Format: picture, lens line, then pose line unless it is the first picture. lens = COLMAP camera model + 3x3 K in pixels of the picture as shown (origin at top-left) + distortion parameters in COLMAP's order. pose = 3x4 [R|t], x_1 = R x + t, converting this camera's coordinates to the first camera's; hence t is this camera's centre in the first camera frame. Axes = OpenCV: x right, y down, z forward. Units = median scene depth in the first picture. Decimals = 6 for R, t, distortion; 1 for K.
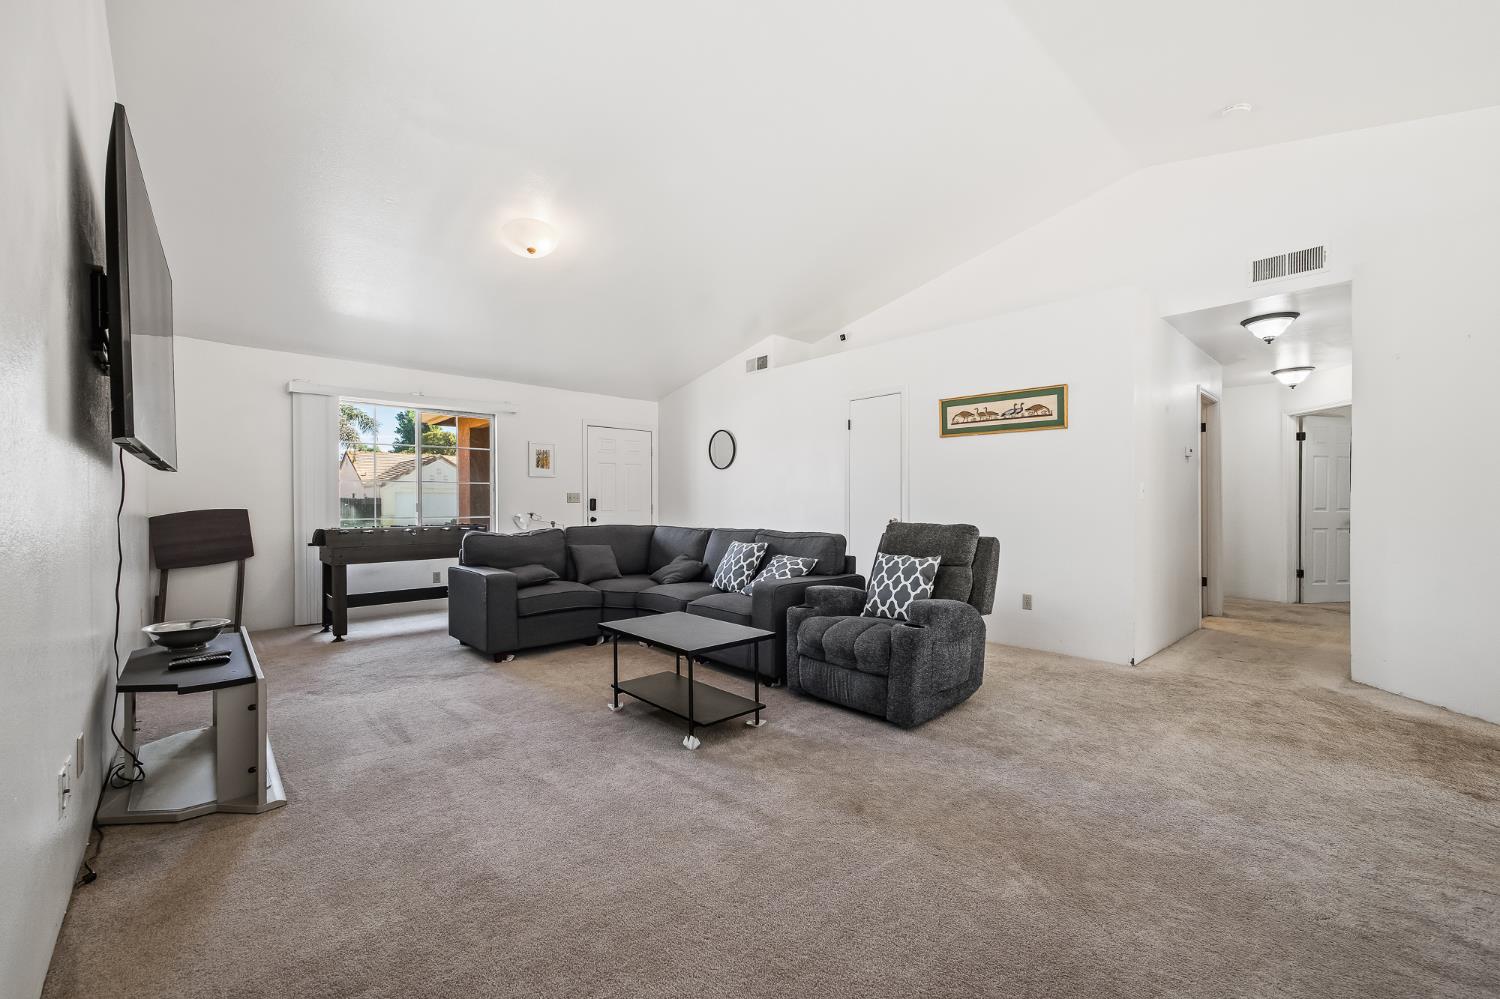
lens RADIAL K [[608.1, 0, 752.4], [0, 608.1, 505.9], [0, 0, 1]] dist [-0.001579, -0.000085]
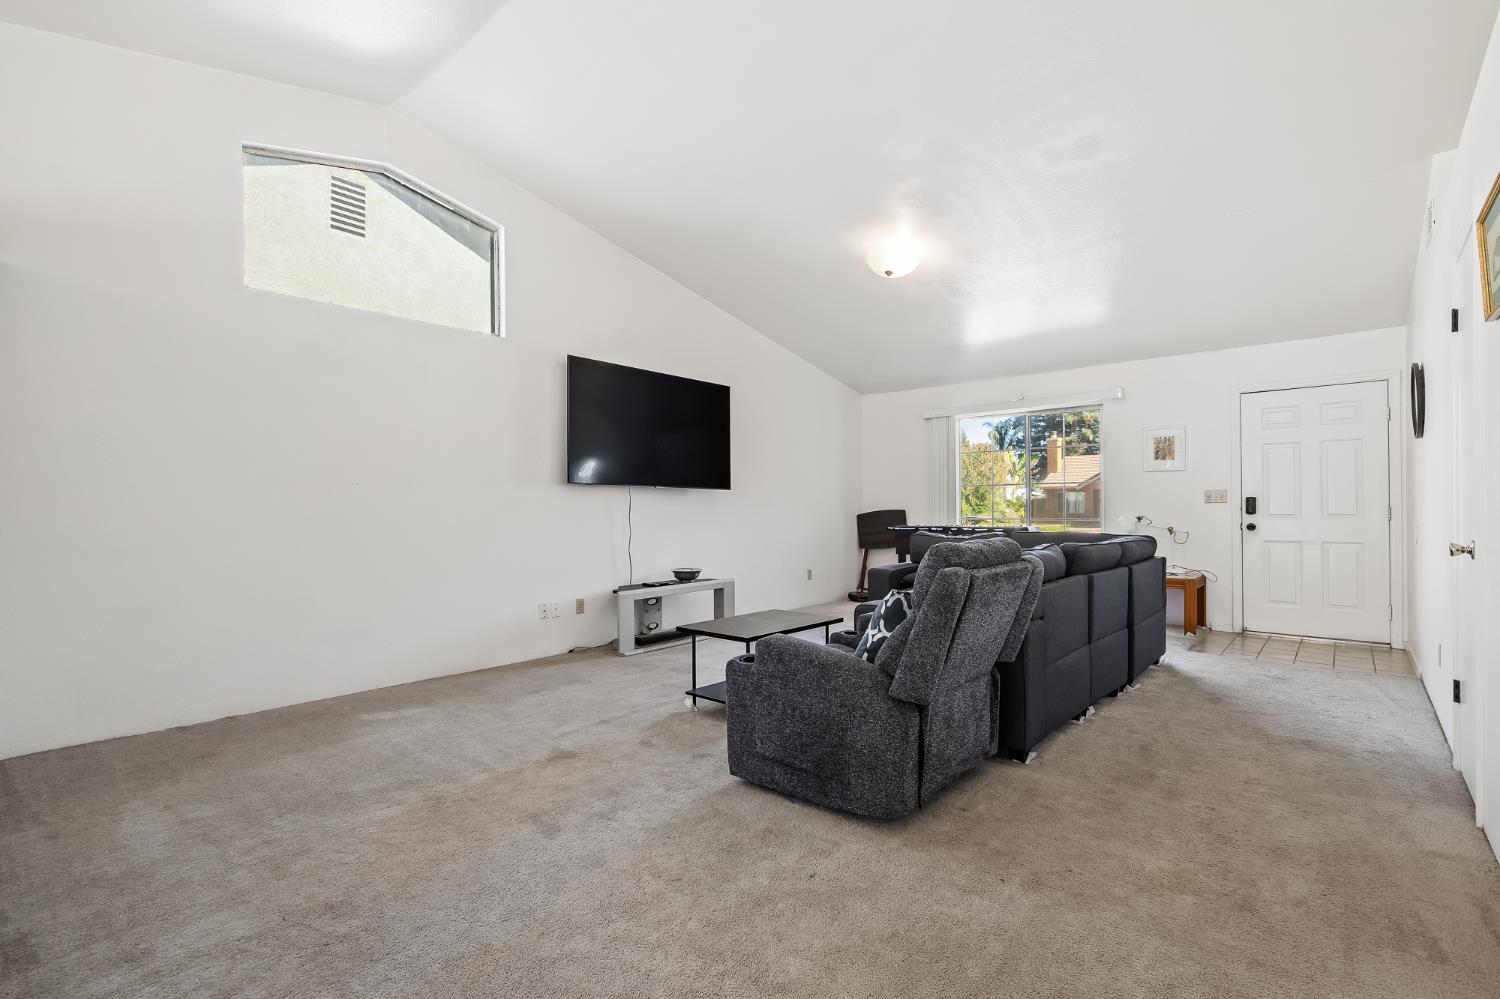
lens RADIAL K [[662.4, 0, 744.4], [0, 662.4, 503.2], [0, 0, 1]] dist [0.001598, 0.000050]
pose [[0.097800, -0.005171, -0.995193, 0.625169], [-0.001352, 0.999985, -0.005329, -0.000139], [0.995205, 0.001867, 0.097792, 0.499739]]
